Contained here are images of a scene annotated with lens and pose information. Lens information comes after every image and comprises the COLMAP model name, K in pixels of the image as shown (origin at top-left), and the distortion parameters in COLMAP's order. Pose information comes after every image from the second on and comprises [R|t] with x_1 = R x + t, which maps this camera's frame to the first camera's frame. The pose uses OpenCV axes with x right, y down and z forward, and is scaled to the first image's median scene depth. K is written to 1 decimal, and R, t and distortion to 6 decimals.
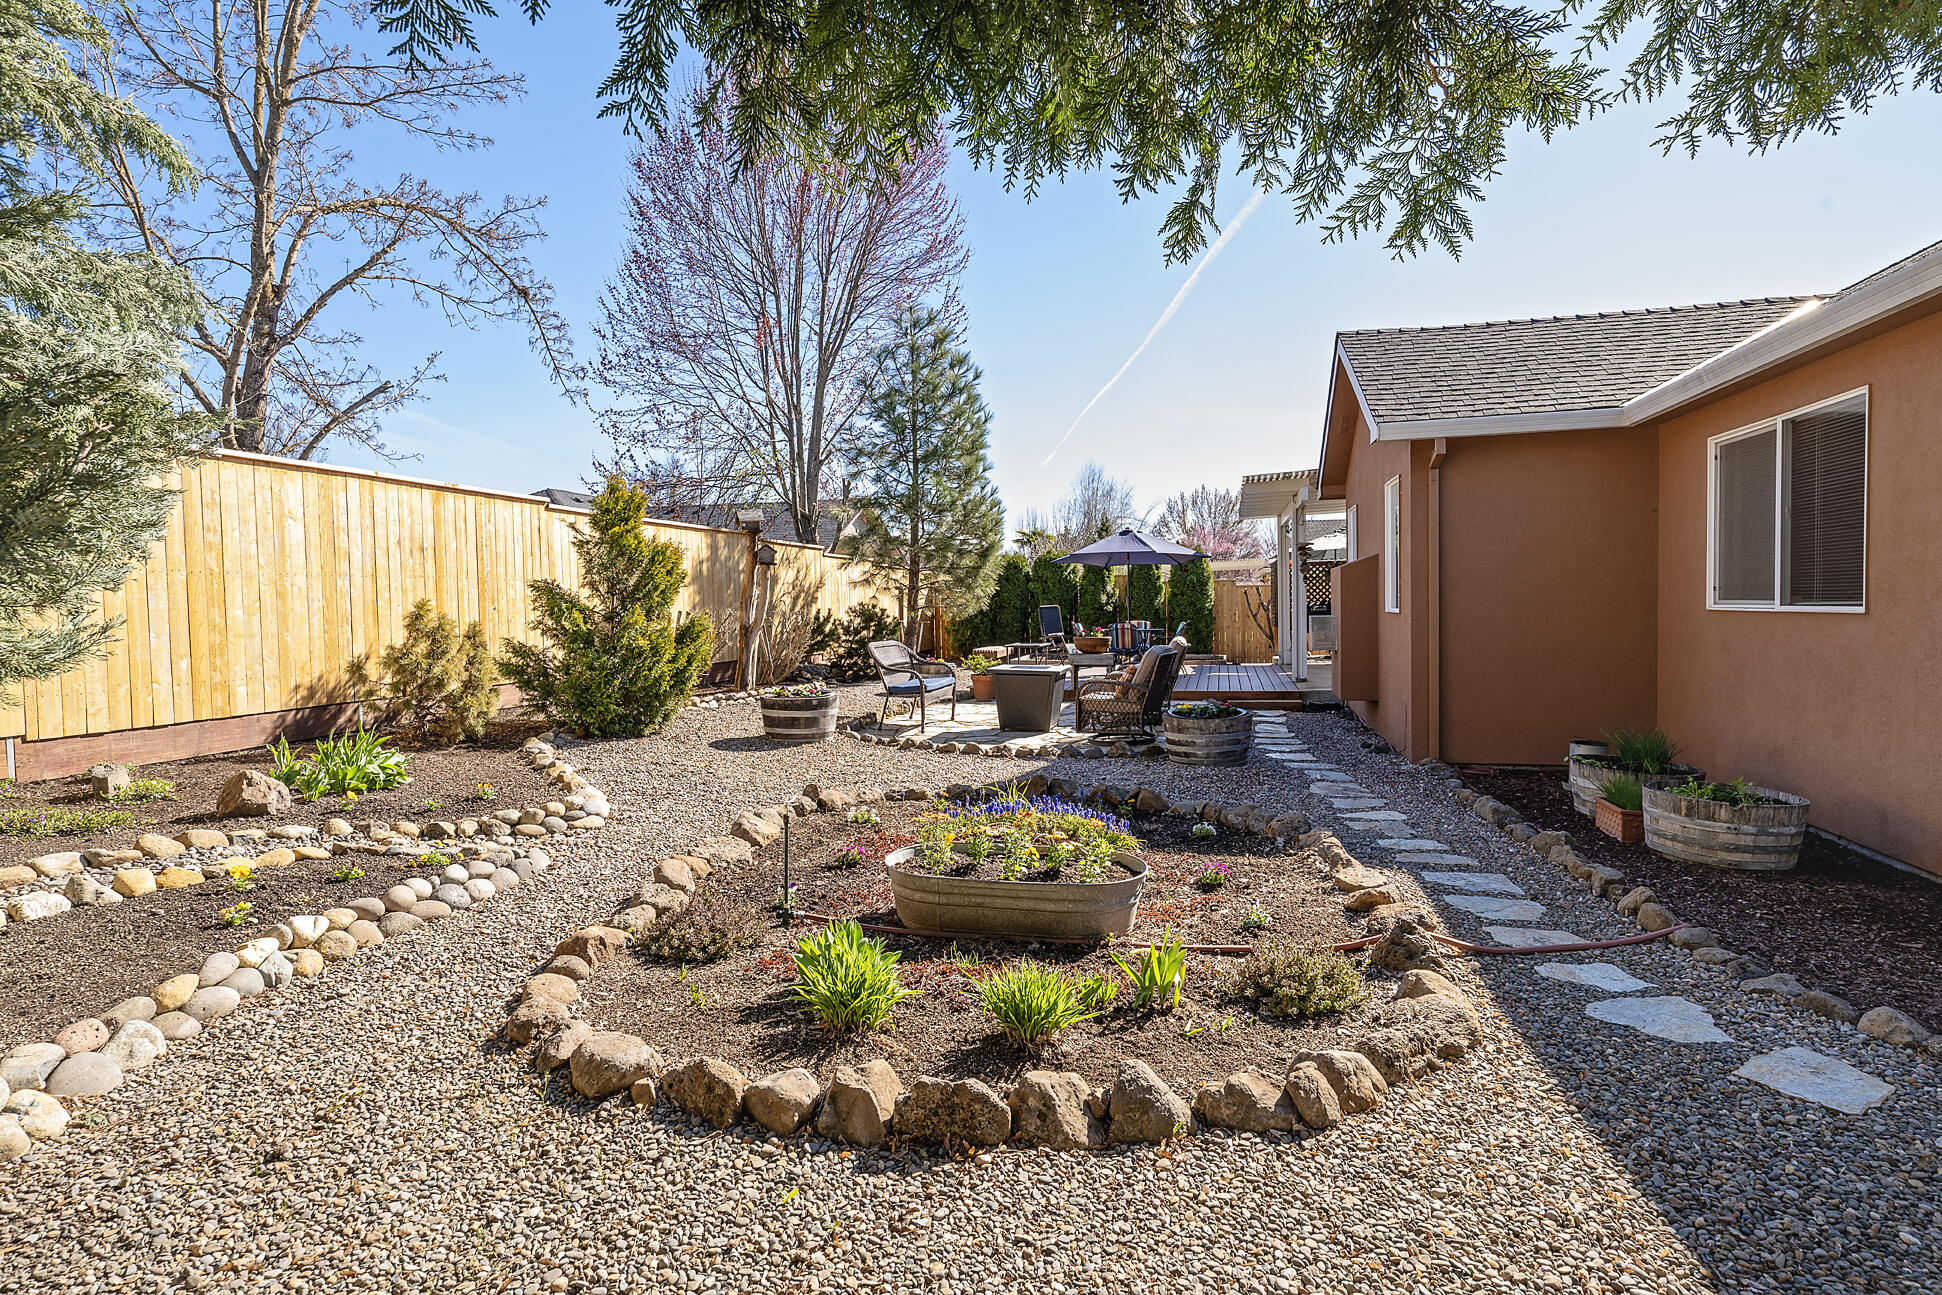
lens RADIAL K [[994.6, 0, 982.7], [0, 994.6, 639.7], [0, 0, 1]] dist [-0.017244, 0.014477]
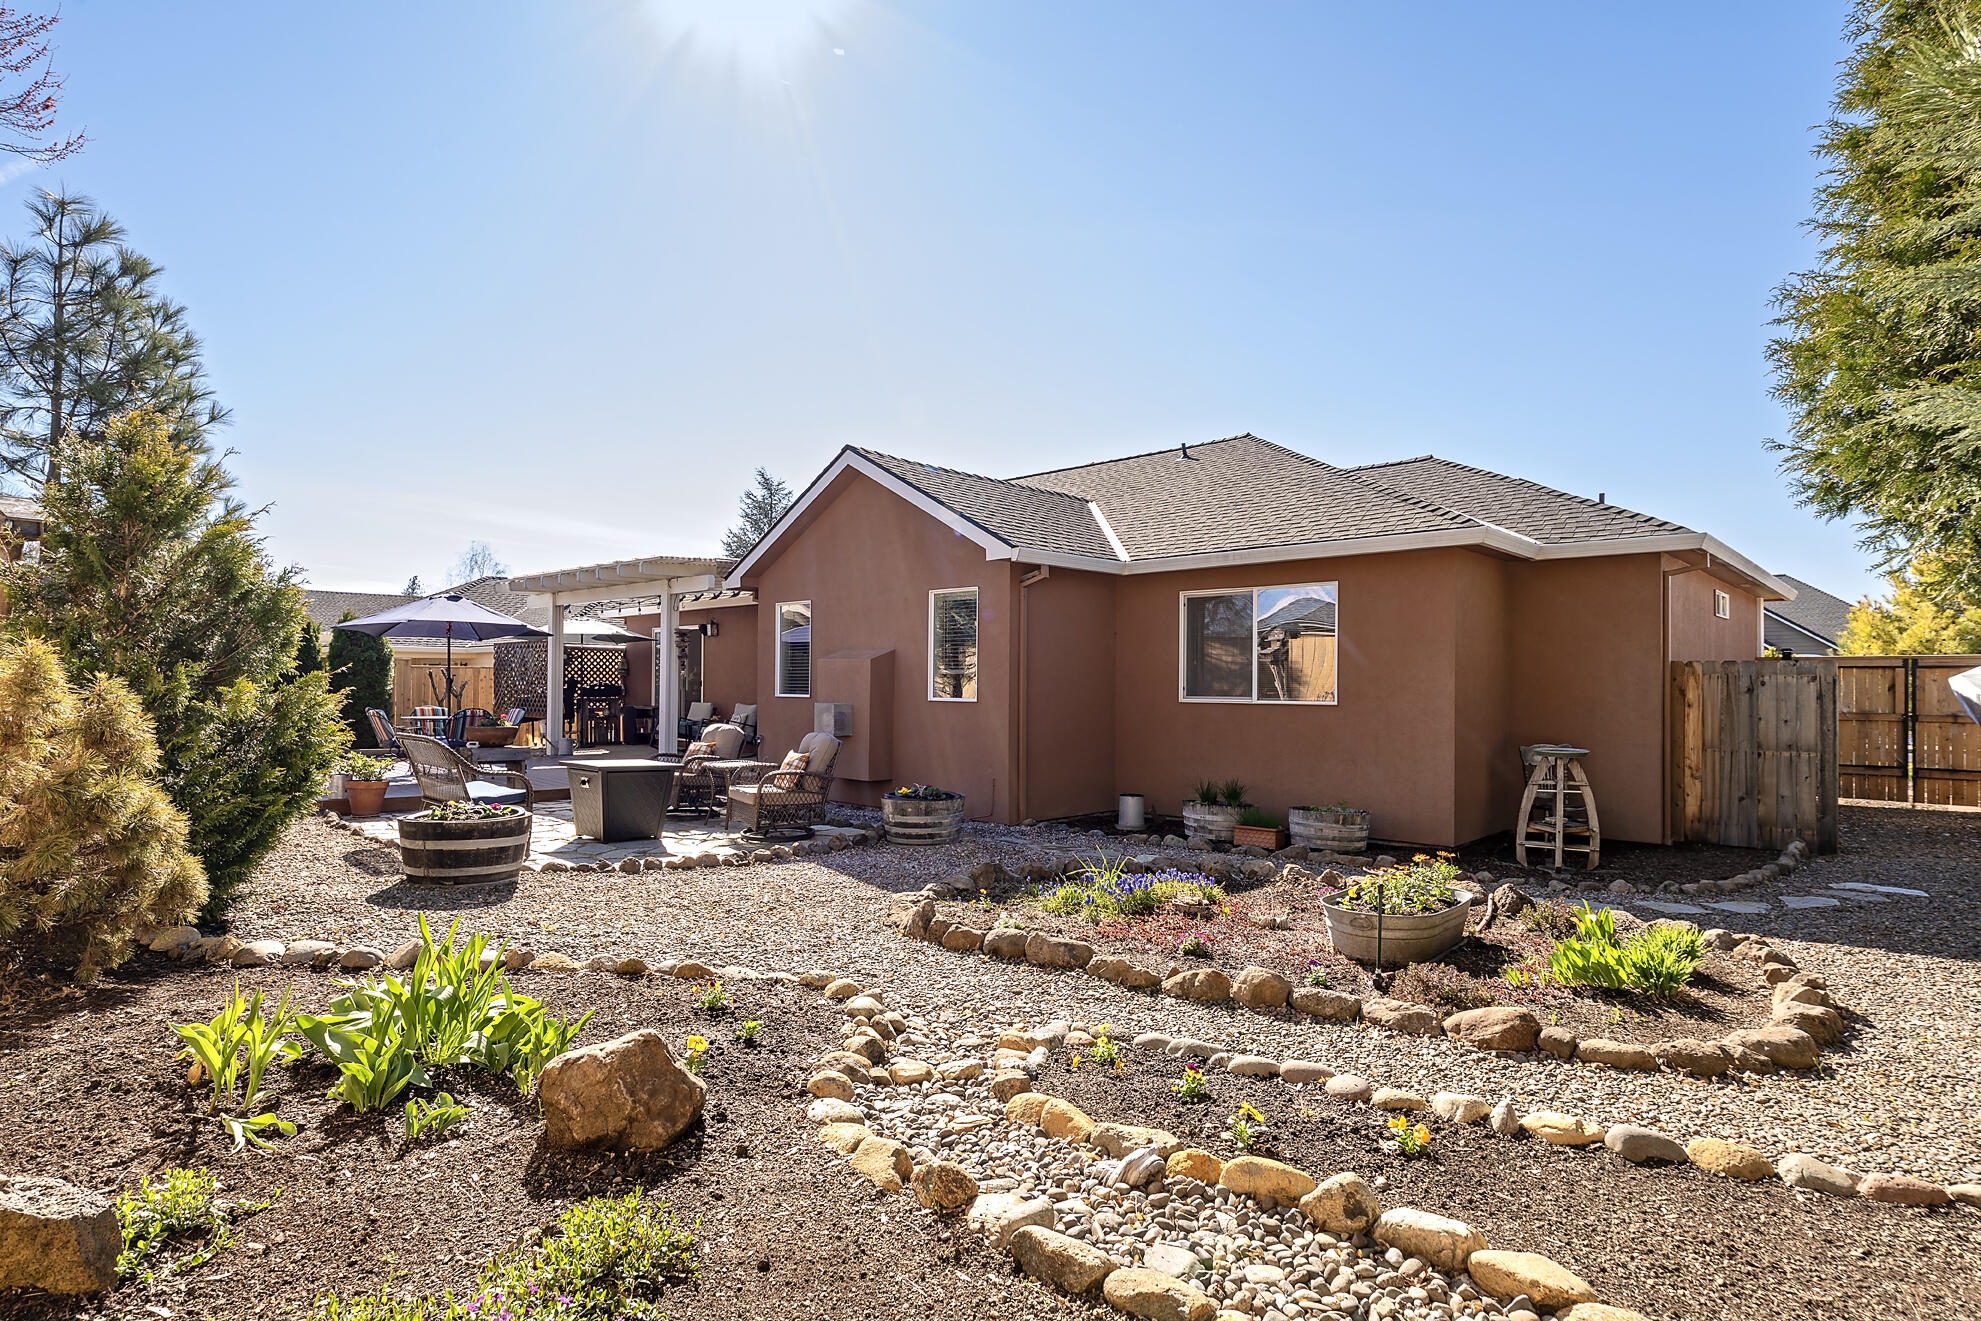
lens RADIAL K [[1003.6, 0, 990.5], [0, 1003.6, 660.5], [0, 0, 1]] dist [-0.034748, -0.000079]
pose [[0.496950, 0.049826, 0.866348, -0.644474], [0.011704, 0.997875, -0.064104, 0.001321], [-0.867700, 0.041996, 0.495310, 0.403562]]
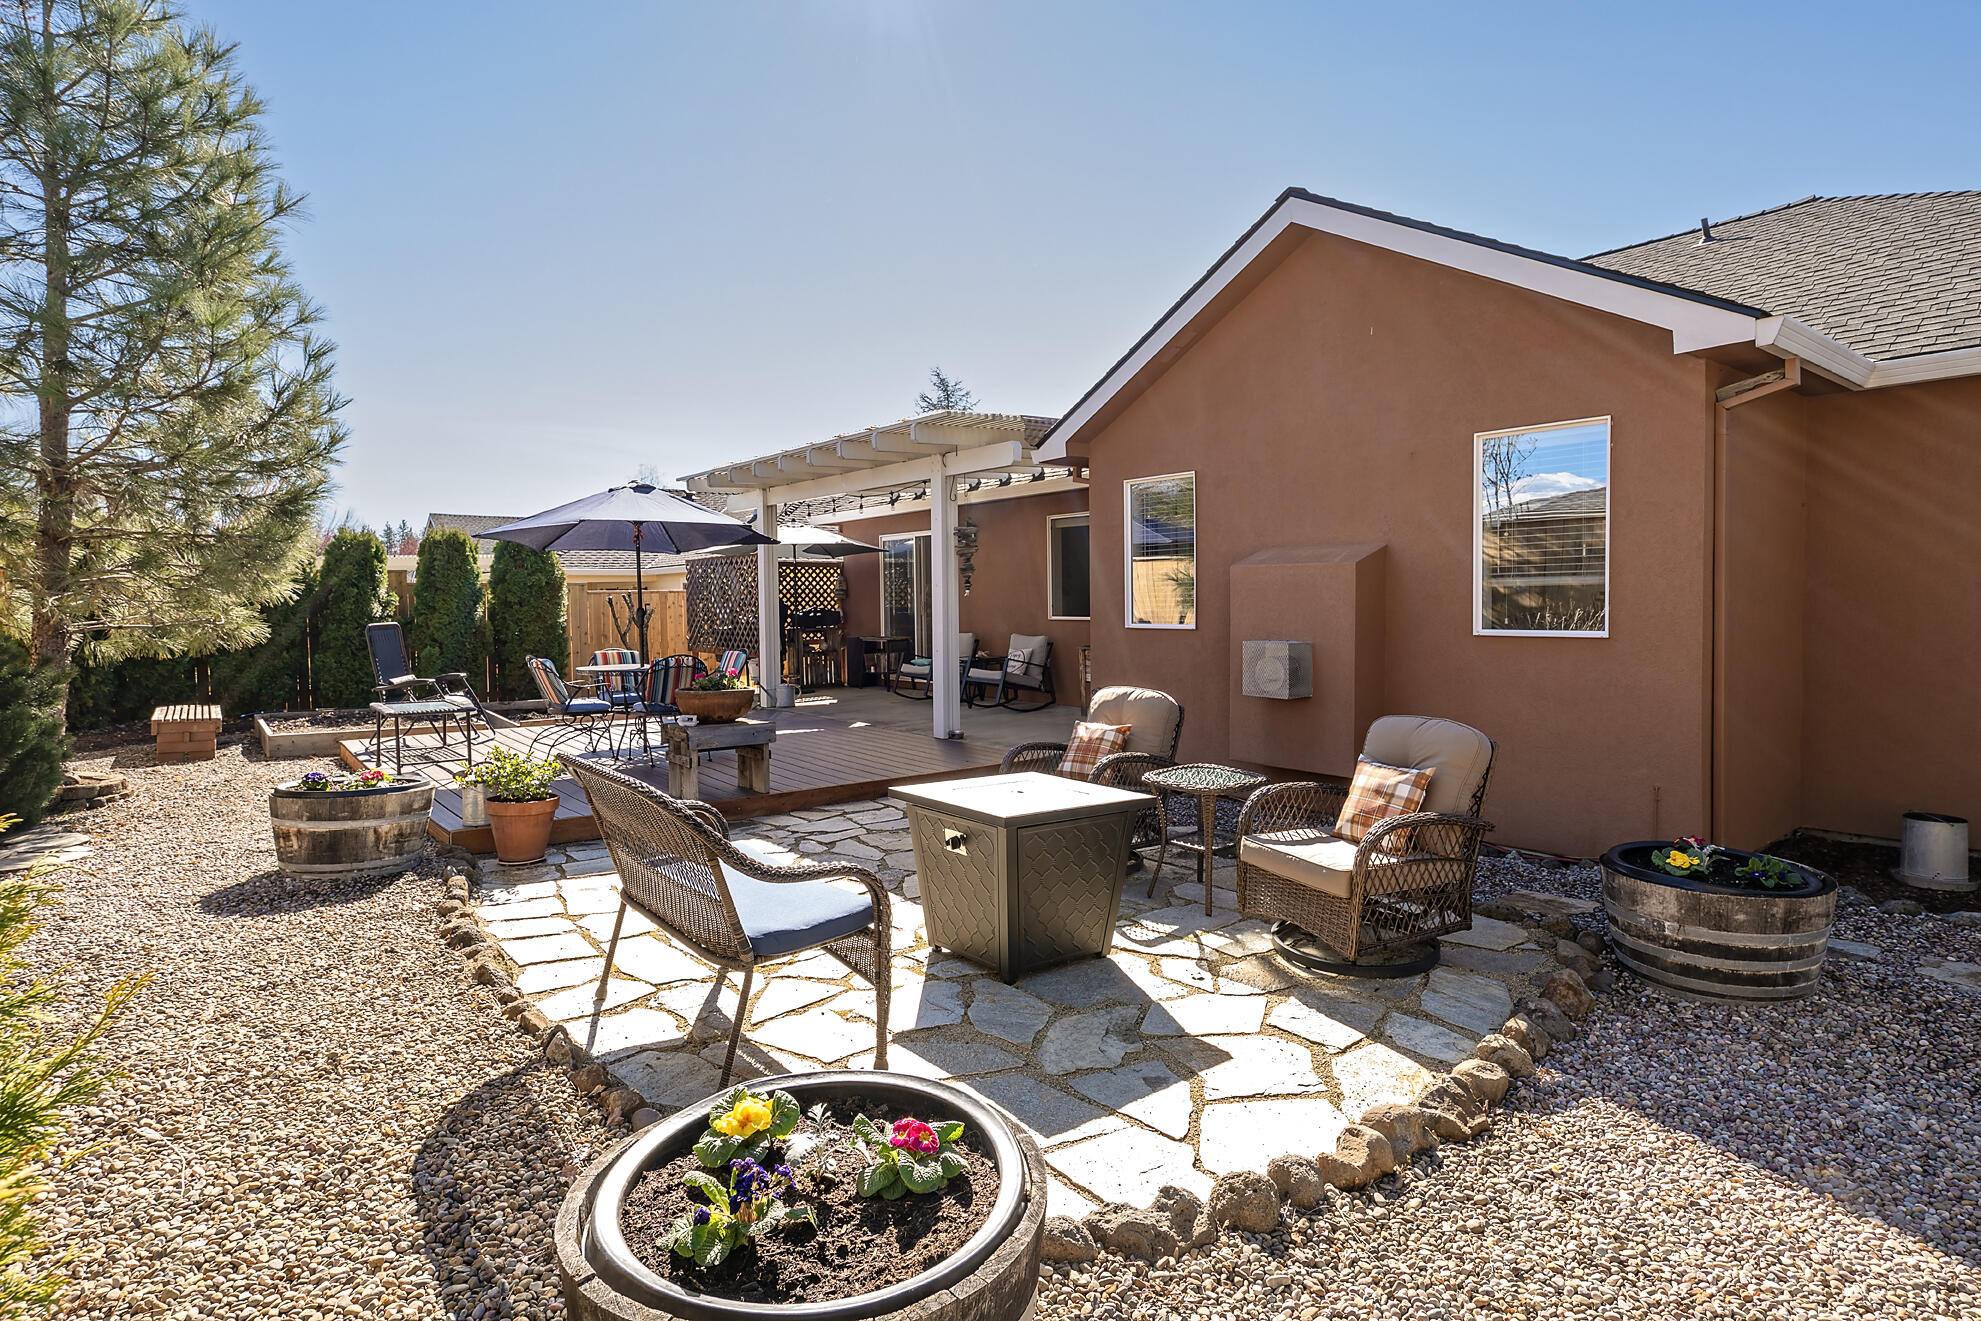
lens RADIAL K [[1032.6, 0, 981.2], [0, 1032.6, 625.0], [0, 0, 1]] dist [-0.034738, 0.000503]
pose [[0.632016, -0.000339, 0.774955, -0.331385], [0.023567, 0.999546, -0.018783, -0.034094], [-0.774597, 0.030134, 0.631737, 0.945769]]
